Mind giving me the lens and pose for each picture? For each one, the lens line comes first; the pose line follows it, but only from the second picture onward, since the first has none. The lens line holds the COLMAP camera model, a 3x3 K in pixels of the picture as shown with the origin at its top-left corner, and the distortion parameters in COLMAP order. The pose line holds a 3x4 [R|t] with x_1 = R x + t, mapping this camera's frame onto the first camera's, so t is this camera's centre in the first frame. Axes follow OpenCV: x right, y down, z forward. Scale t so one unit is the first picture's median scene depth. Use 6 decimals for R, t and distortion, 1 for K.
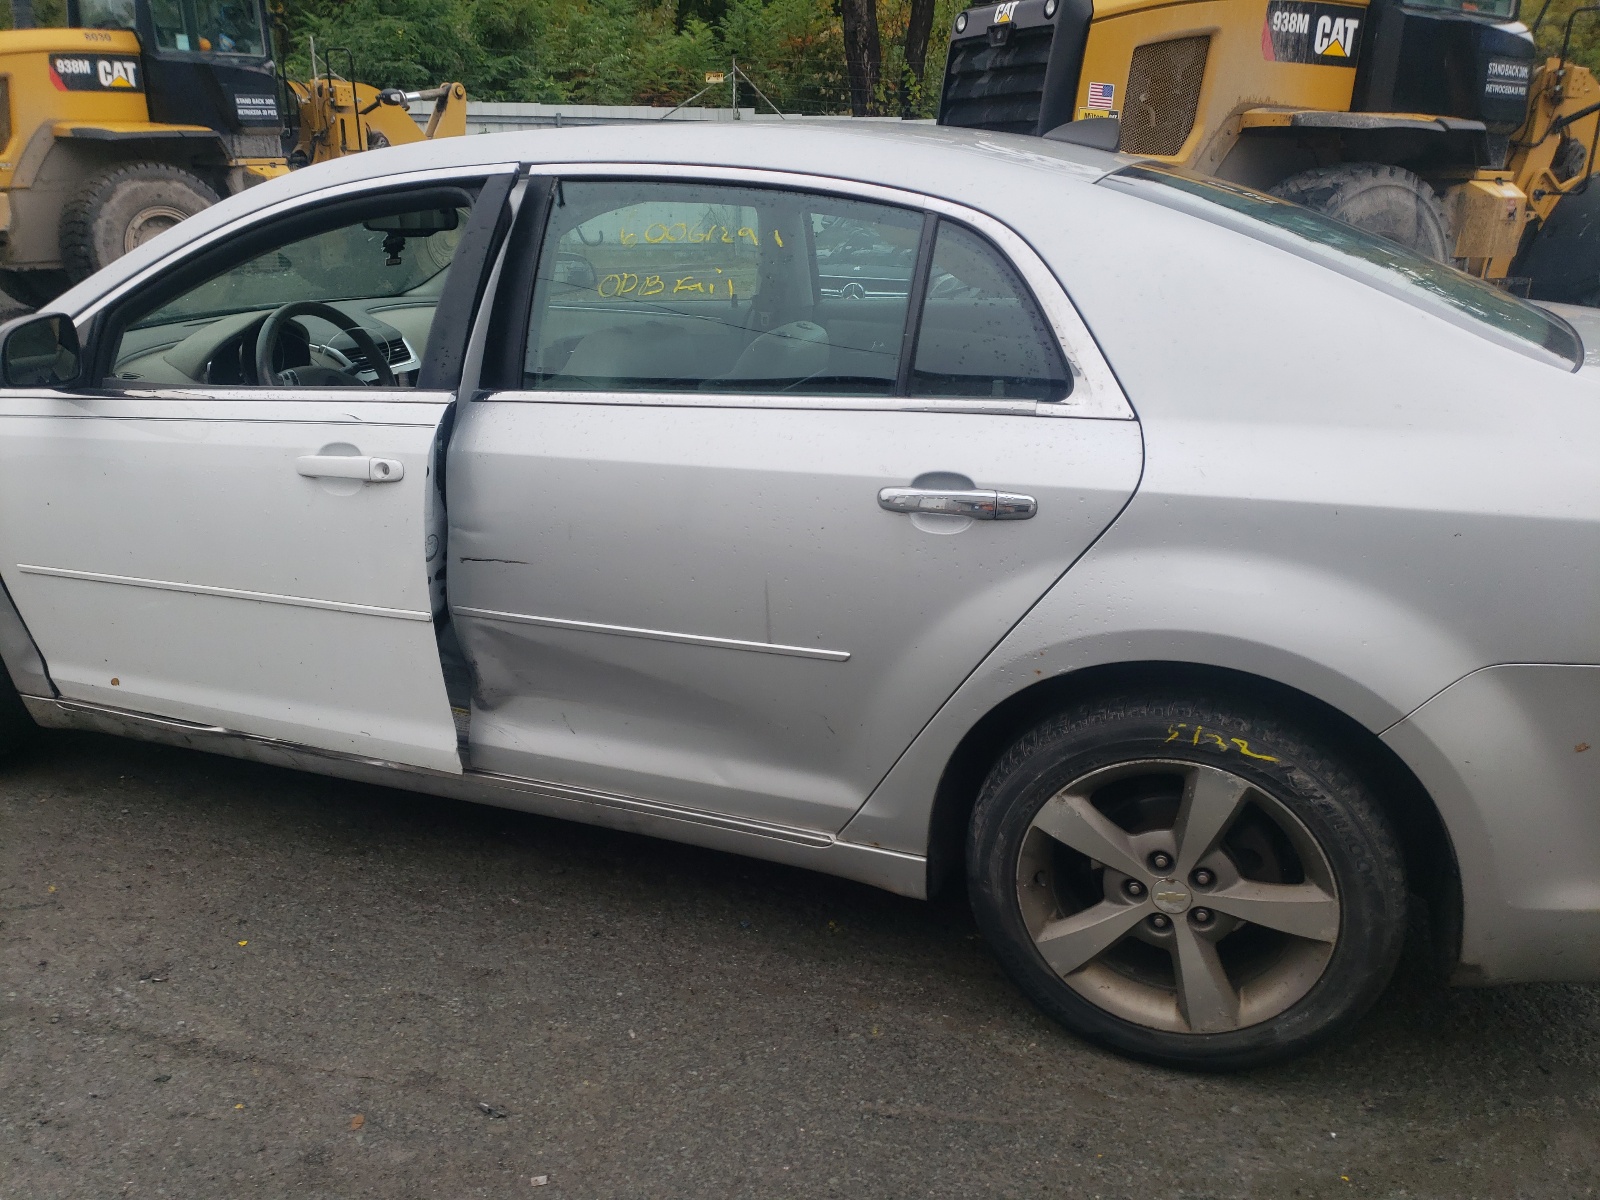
lens RADIAL K [[1221.0, 0, 836.9], [0, 1221.0, 637.0], [0, 0, 1]] dist [0.014278, -0.004086]
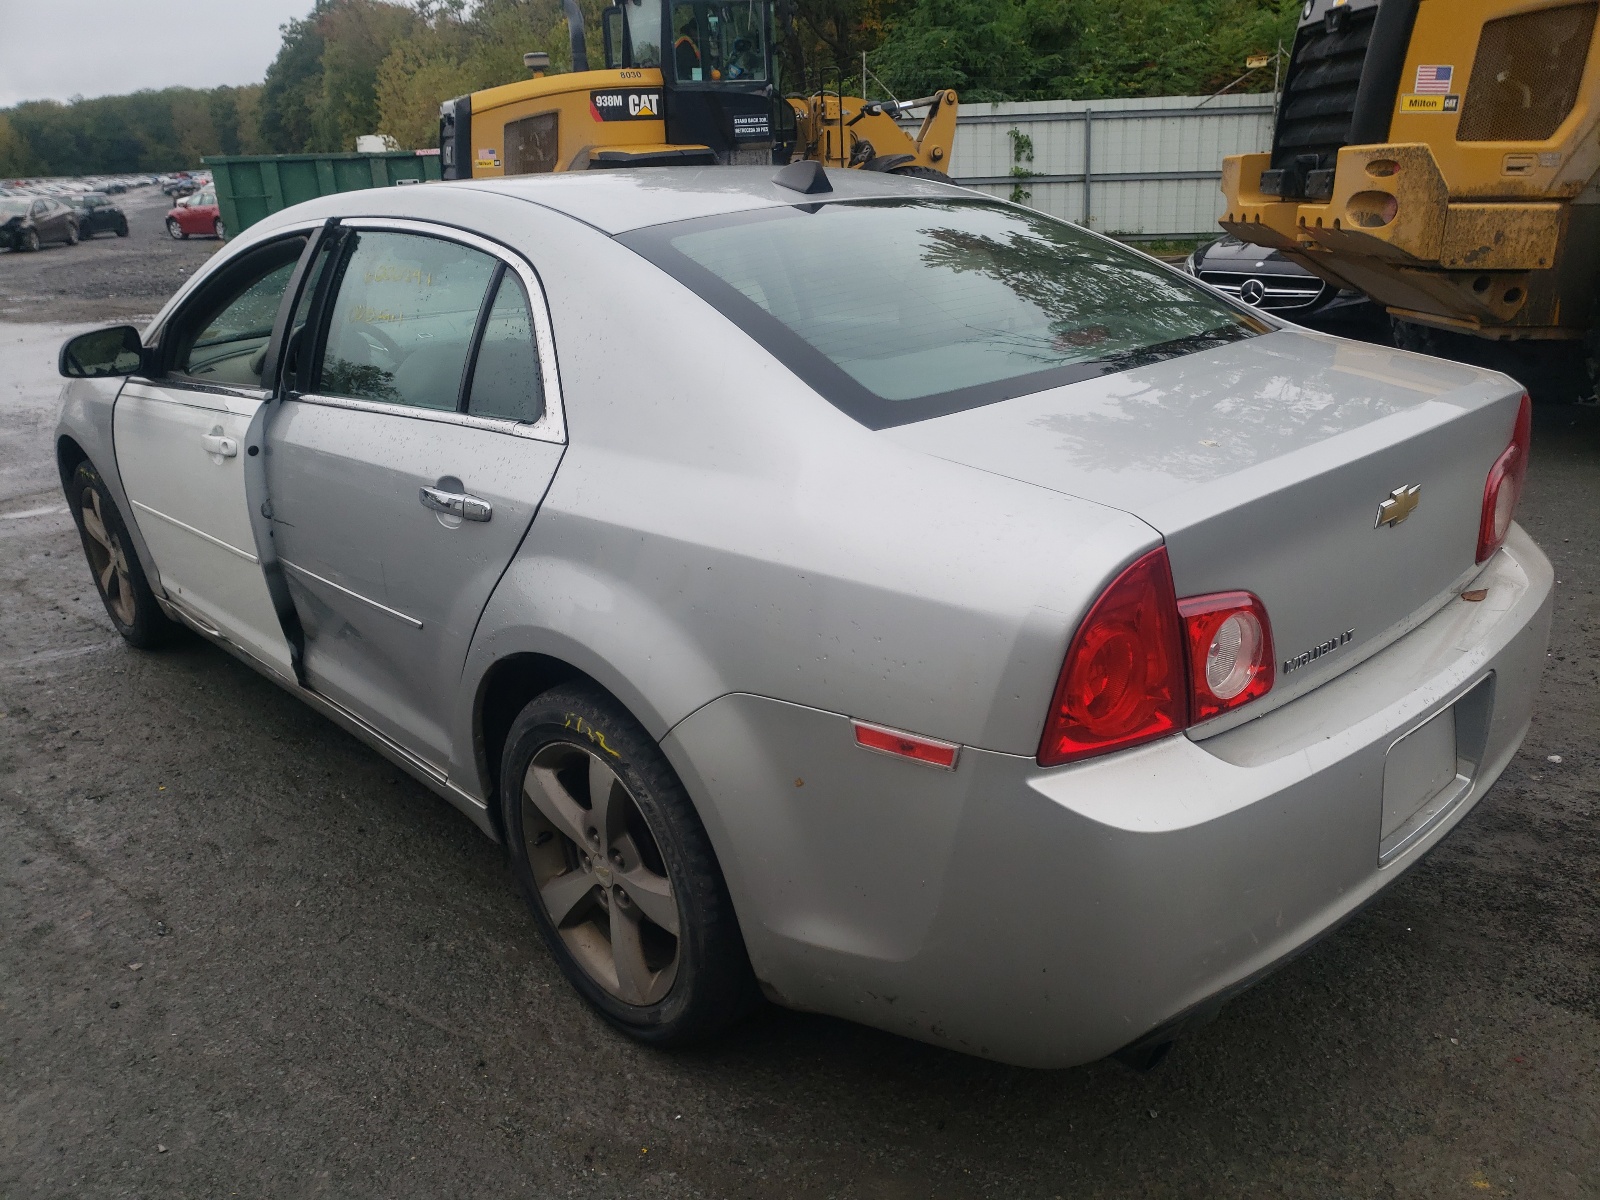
lens RADIAL K [[1221.0, 0, 815.5], [0, 1221.0, 600.3], [0, 0, 1]] dist [0.014278, -0.004086]
pose [[0.906514, 0.109222, -0.407802, 0.102280], [-0.117465, 0.993065, 0.004858, -0.007005], [0.405504, 0.043498, 0.913058, 0.006177]]
